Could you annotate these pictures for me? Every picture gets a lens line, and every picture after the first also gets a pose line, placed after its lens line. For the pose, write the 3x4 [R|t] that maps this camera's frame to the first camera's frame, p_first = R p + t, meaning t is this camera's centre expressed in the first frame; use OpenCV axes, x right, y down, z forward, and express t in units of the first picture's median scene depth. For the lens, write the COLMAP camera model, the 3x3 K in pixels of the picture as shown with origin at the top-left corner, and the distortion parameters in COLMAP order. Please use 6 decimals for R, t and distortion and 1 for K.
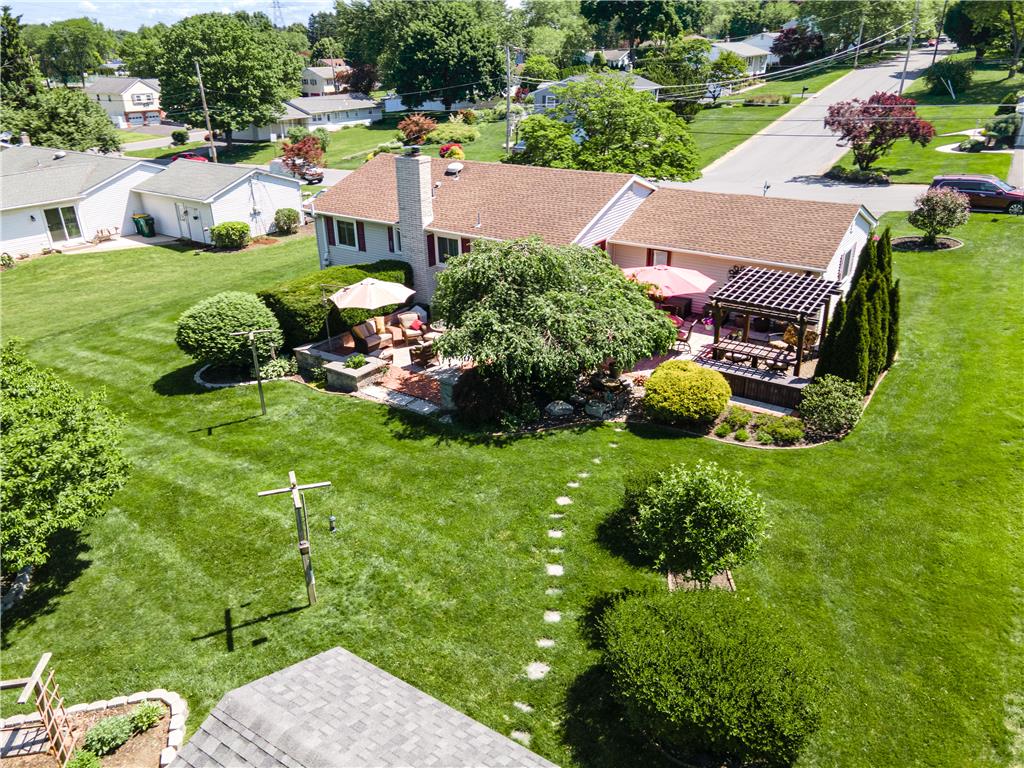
lens RADIAL K [[755.3, 0, 503.2], [0, 755.3, 378.2], [0, 0, 1]] dist [0.045637, 0.009974]
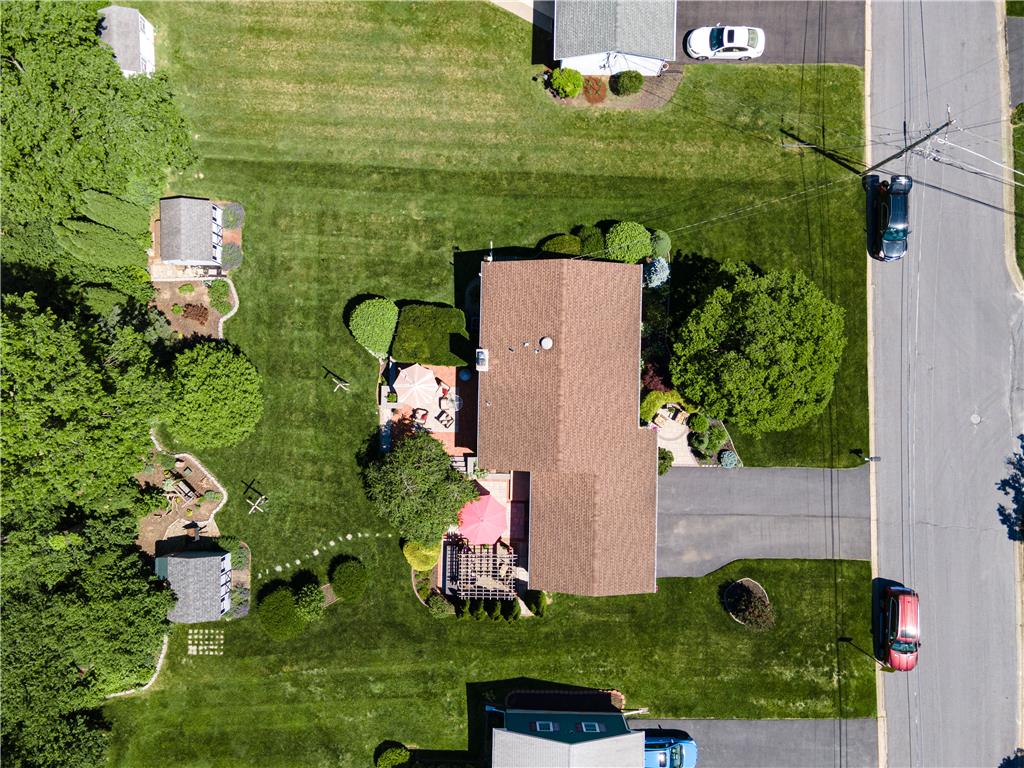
lens RADIAL K [[752.8, 0, 502.7], [0, 752.8, 381.7], [0, 0, 1]] dist [0.028873, 0.014303]
pose [[0.553918, 0.832524, 0.008857, -0.081933], [-0.352126, 0.224619, 0.908600, -2.031541], [0.754442, -0.506408, 0.417574, 0.395683]]
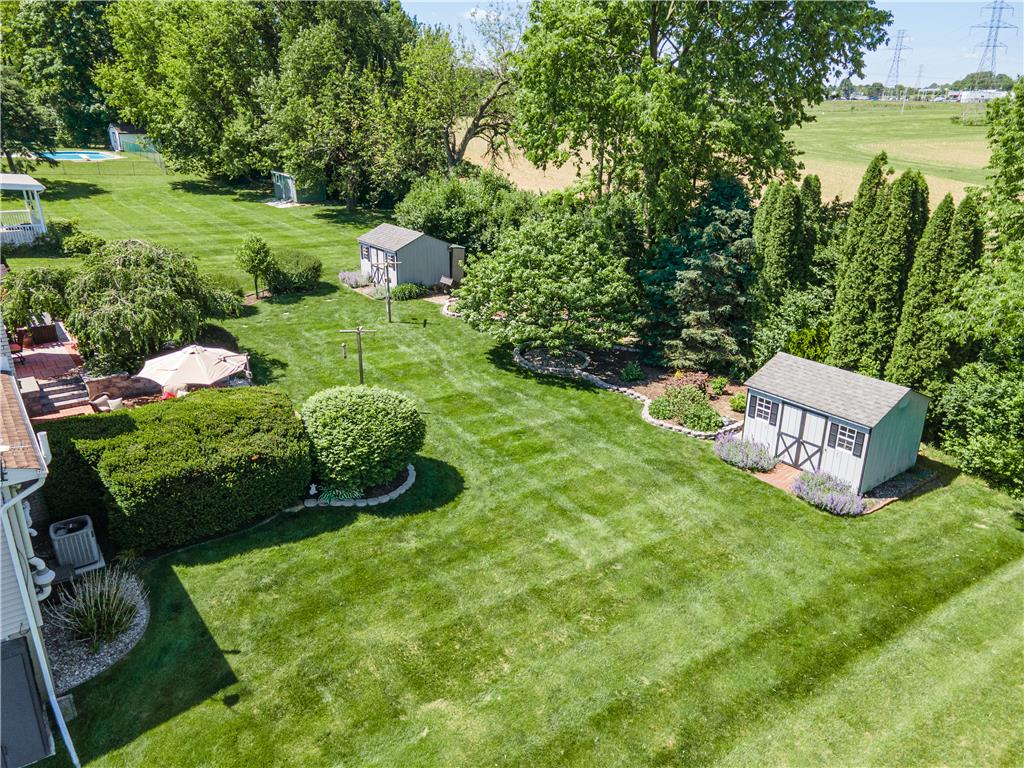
lens RADIAL K [[755.3, 0, 503.2], [0, 755.3, 378.2], [0, 0, 1]] dist [0.045637, 0.009974]
pose [[-0.944023, -0.104702, 0.312824, -0.786336], [0.142361, 0.726140, 0.672647, -0.636886], [-0.297582, 0.679528, -0.670587, 1.540962]]
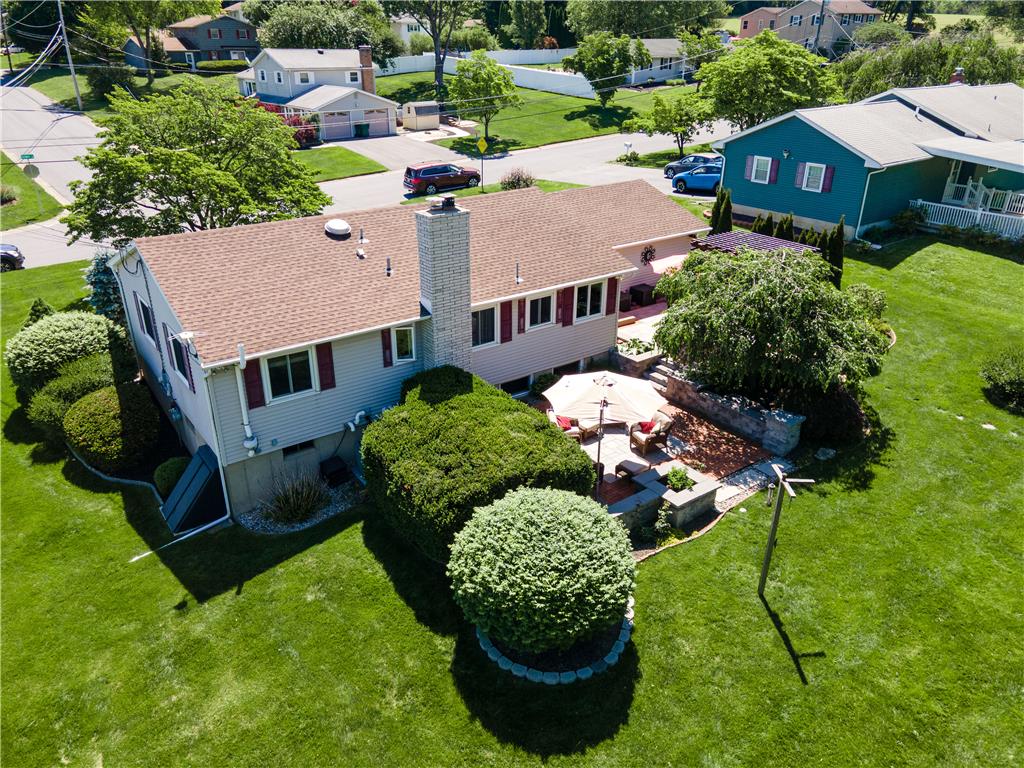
lens RADIAL K [[752.8, 0, 502.7], [0, 752.8, 381.7], [0, 0, 1]] dist [0.028873, 0.014303]
pose [[0.328737, -0.379810, 0.864683, -0.849936], [0.379797, 0.891438, 0.247170, -0.349484], [-0.864688, 0.247150, 0.437300, 0.816544]]
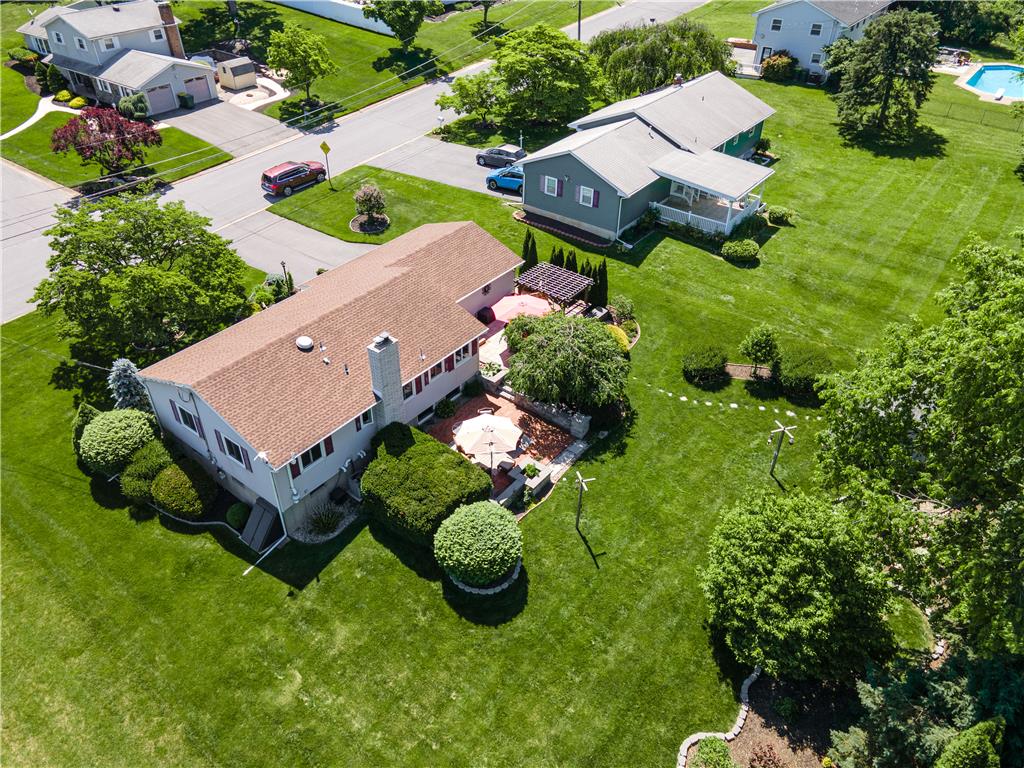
lens RADIAL K [[755.3, 0, 503.2], [0, 755.3, 378.2], [0, 0, 1]] dist [0.045637, 0.009974]
pose [[0.058424, -0.578412, 0.813650, -1.234439], [0.403302, 0.759246, 0.510778, -0.881289], [-0.913200, 0.298305, 0.277633, 0.622525]]
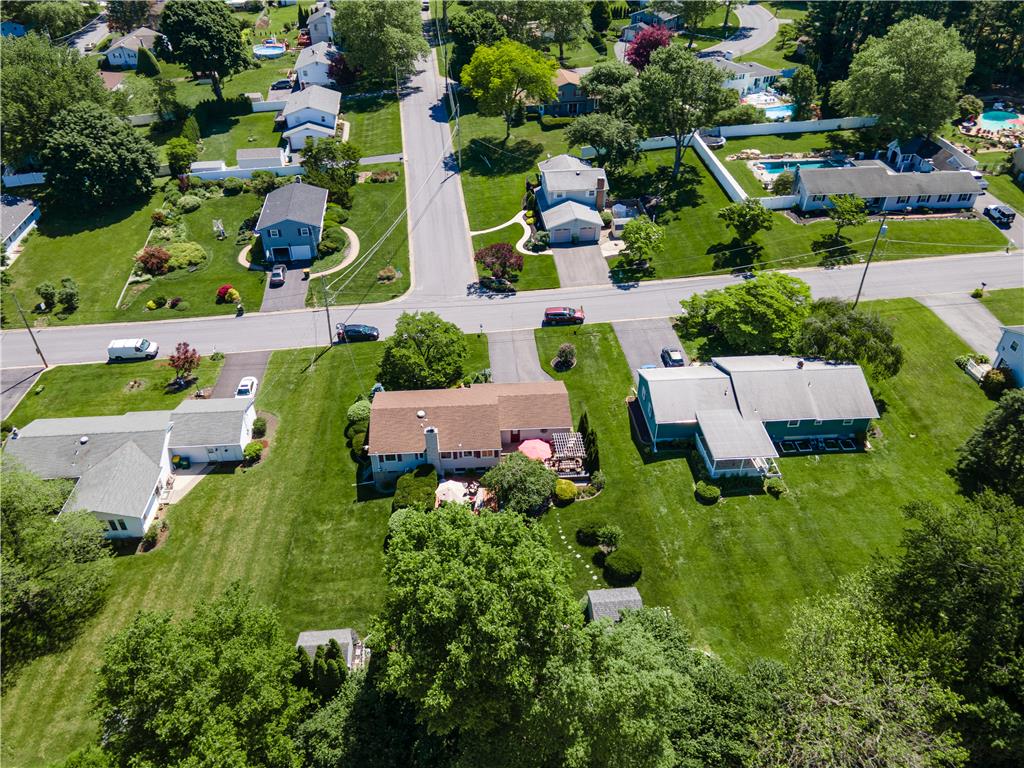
lens RADIAL K [[722.3, 0, 490.9], [0, 722.3, 388.5], [0, 0, 1]] dist [0.083562, -0.081880]
pose [[0.789759, -0.366464, 0.491920, -1.301062], [0.247982, 0.924219, 0.290386, -1.268950], [-0.561057, -0.107348, 0.820787, -1.310684]]
